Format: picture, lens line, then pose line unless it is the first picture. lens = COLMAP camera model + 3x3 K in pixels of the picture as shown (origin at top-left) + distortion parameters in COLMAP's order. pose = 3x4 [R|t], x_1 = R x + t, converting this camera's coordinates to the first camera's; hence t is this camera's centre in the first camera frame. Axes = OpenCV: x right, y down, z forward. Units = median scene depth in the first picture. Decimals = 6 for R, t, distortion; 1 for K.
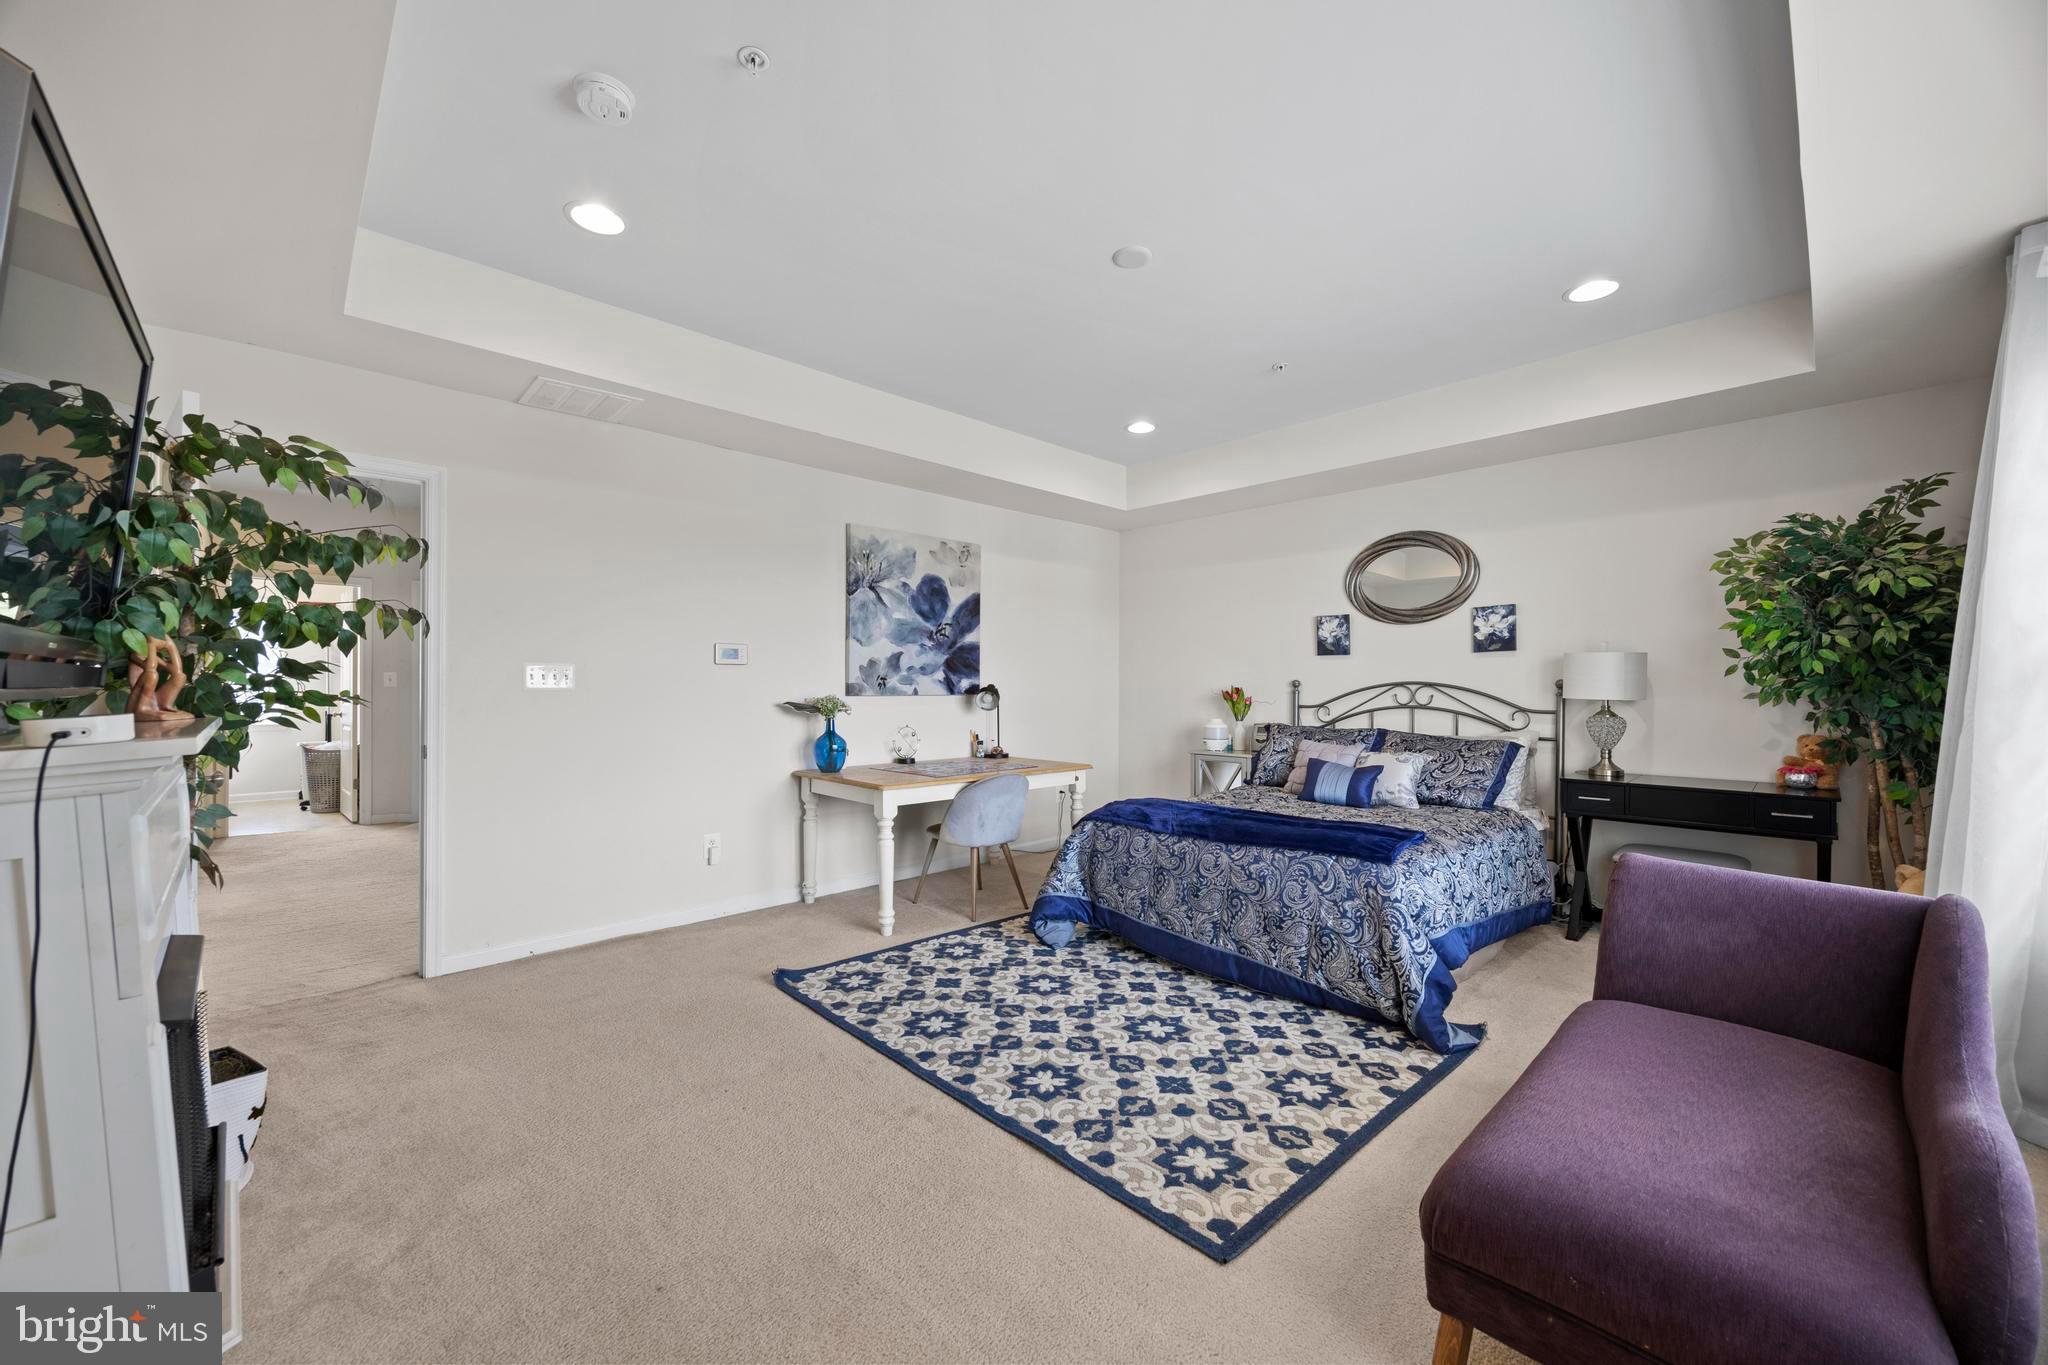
lens RADIAL K [[780.1, 0, 1010.2], [0, 780.1, 685.7], [0, 0, 1]] dist [-0.008513, -0.000013]
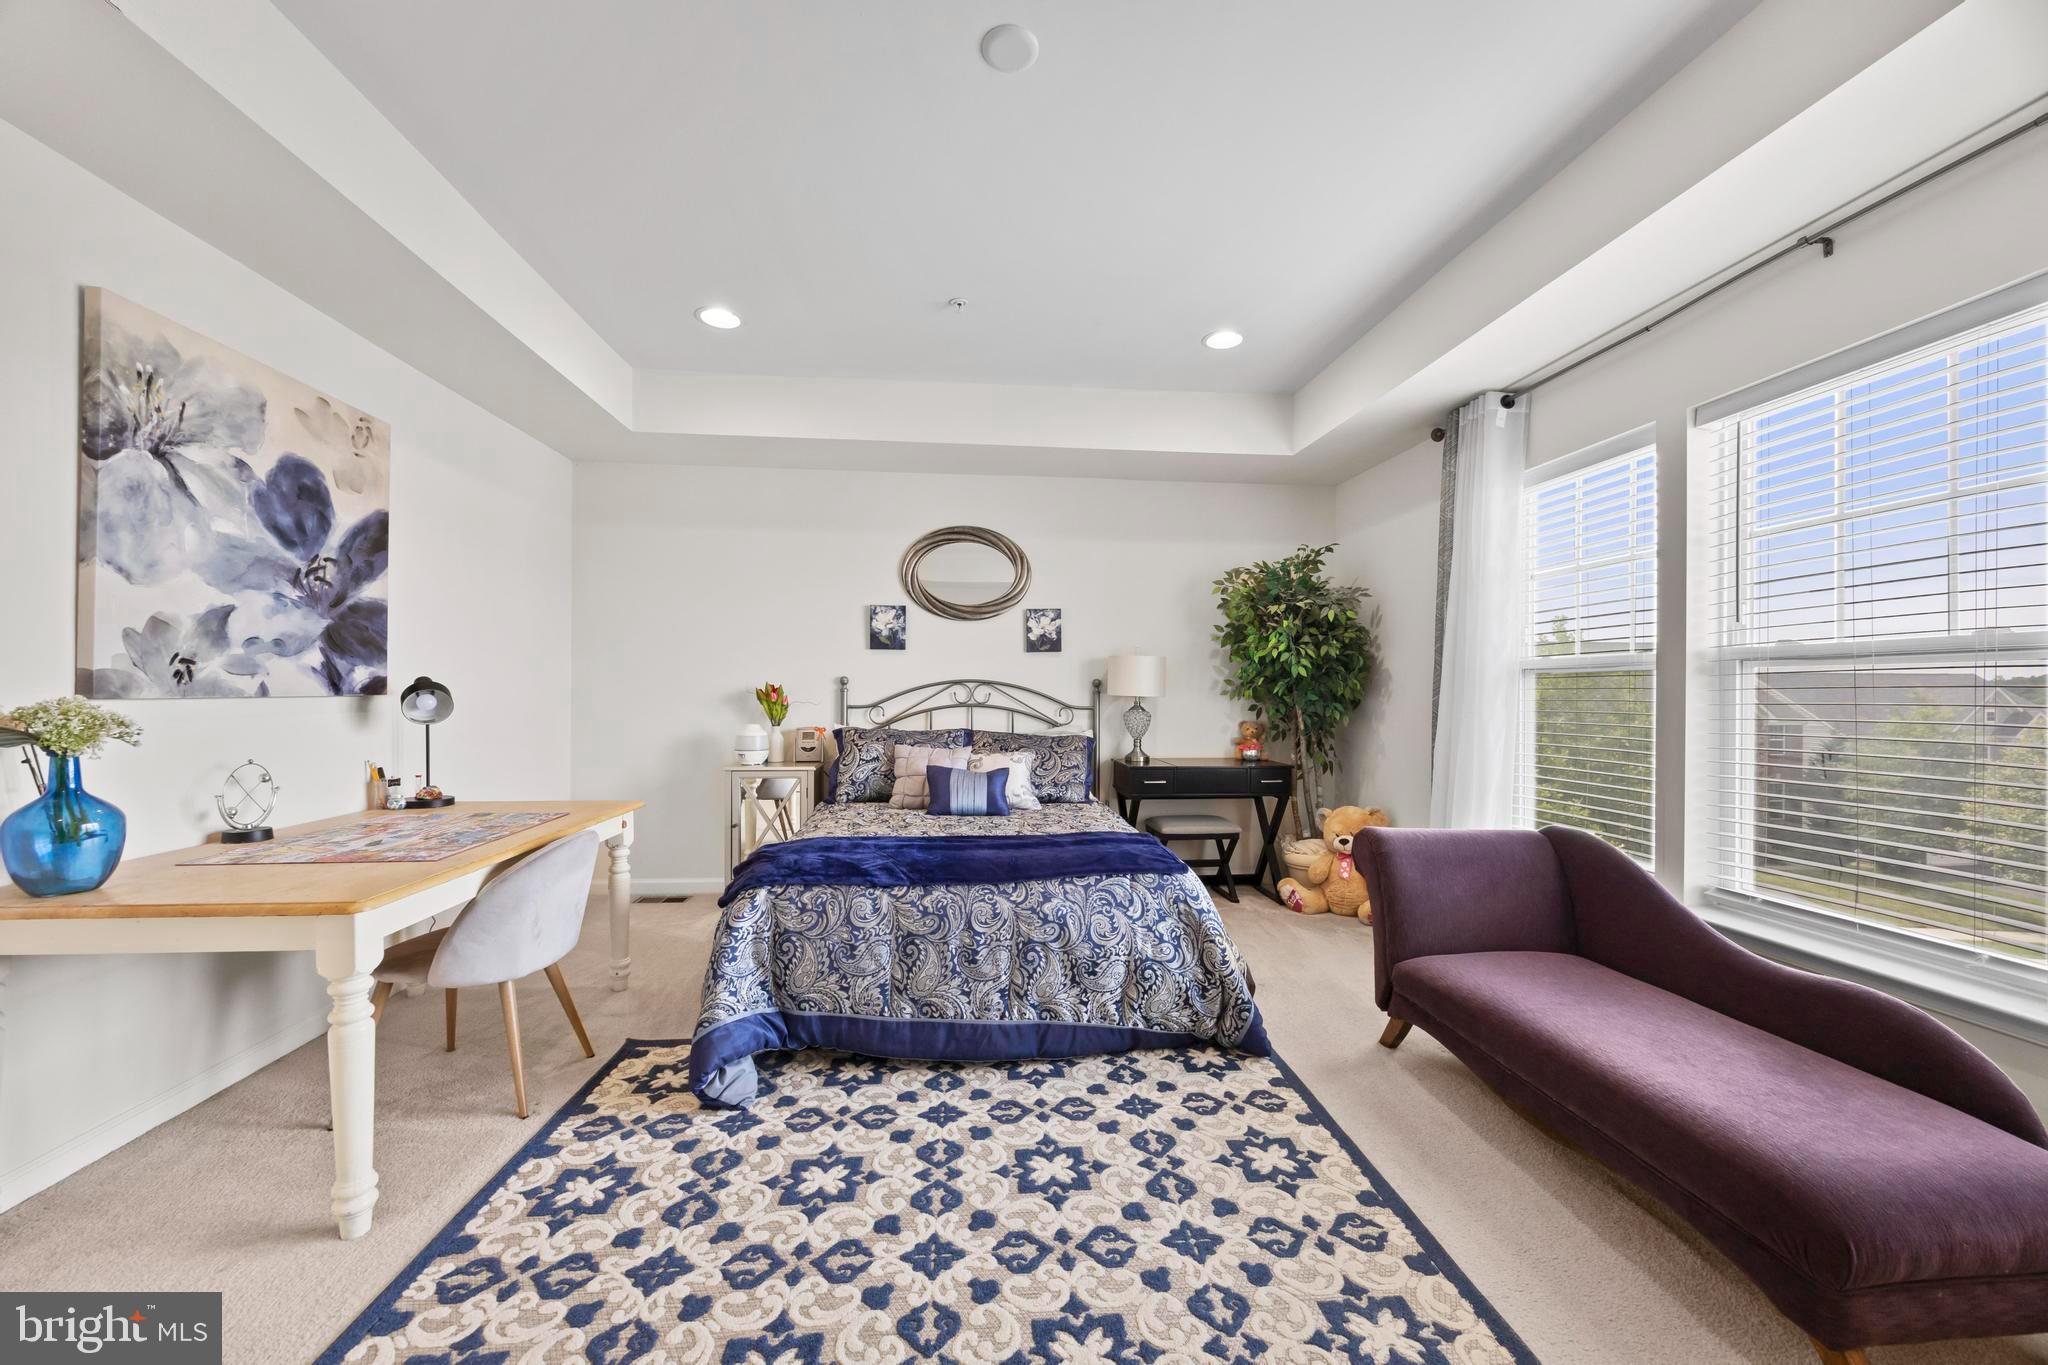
lens RADIAL K [[780.1, 0, 1017.8], [0, 780.1, 690.1], [0, 0, 1]] dist [-0.008513, -0.000013]
pose [[0.611662, -0.000273, 0.791119, -0.282226], [-0.005157, 0.999977, 0.004332, 0.004241], [-0.791102, -0.006729, 0.611647, 0.437691]]
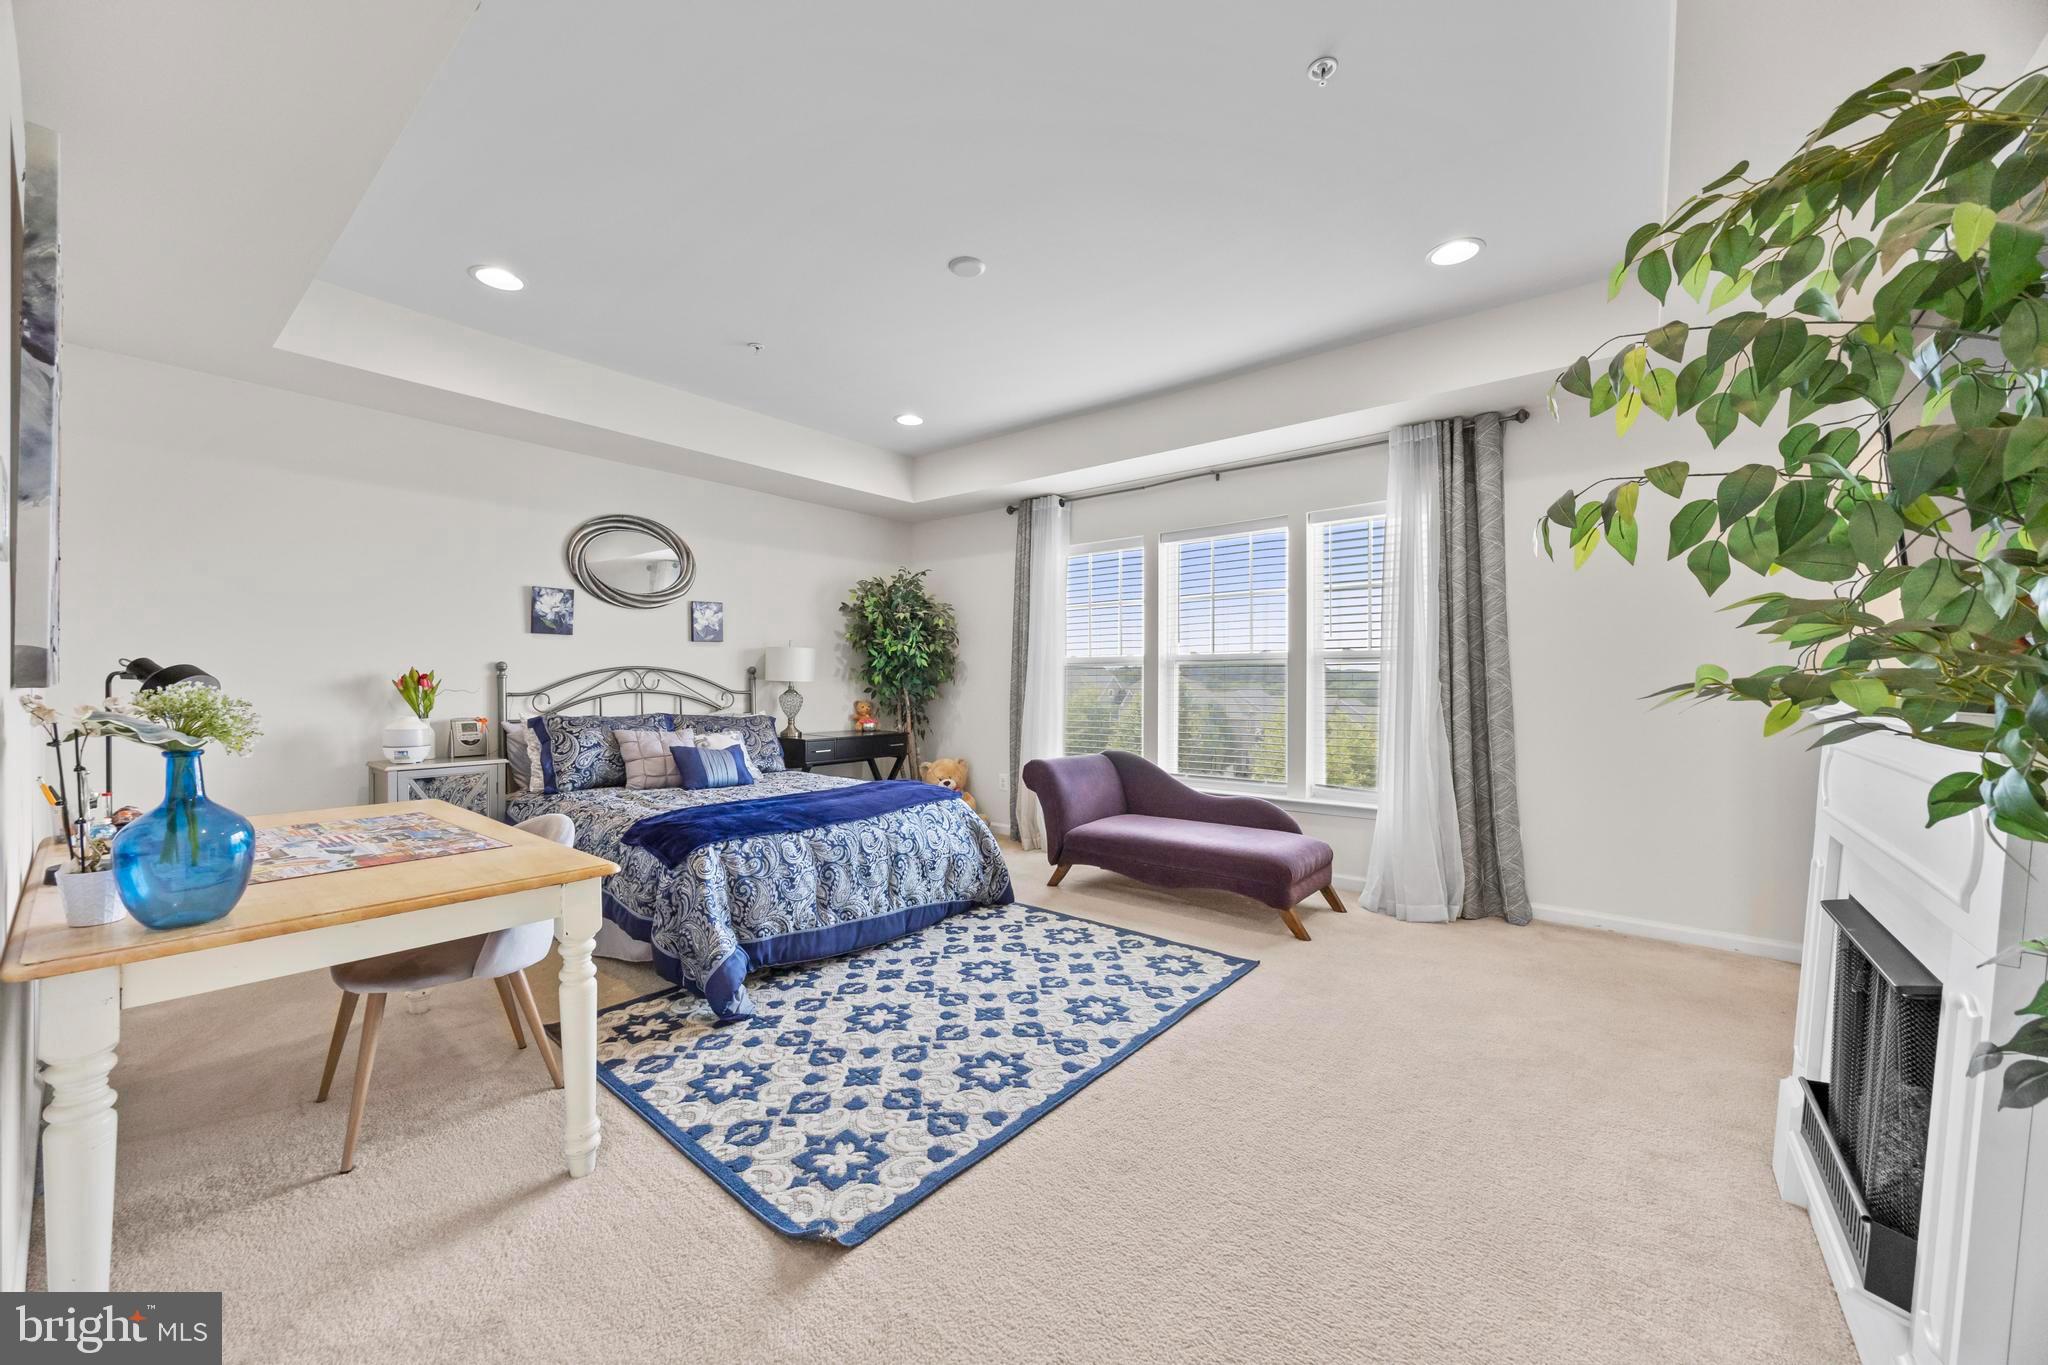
lens RADIAL K [[780.1, 0, 1027.3], [0, 780.1, 678.3], [0, 0, 1]] dist [-0.008513, -0.000013]
pose [[-0.144207, -0.002029, 0.989545, -0.692844], [-0.005101, 0.999986, 0.001307, 0.007979], [-0.989534, -0.004859, -0.144216, 0.810129]]
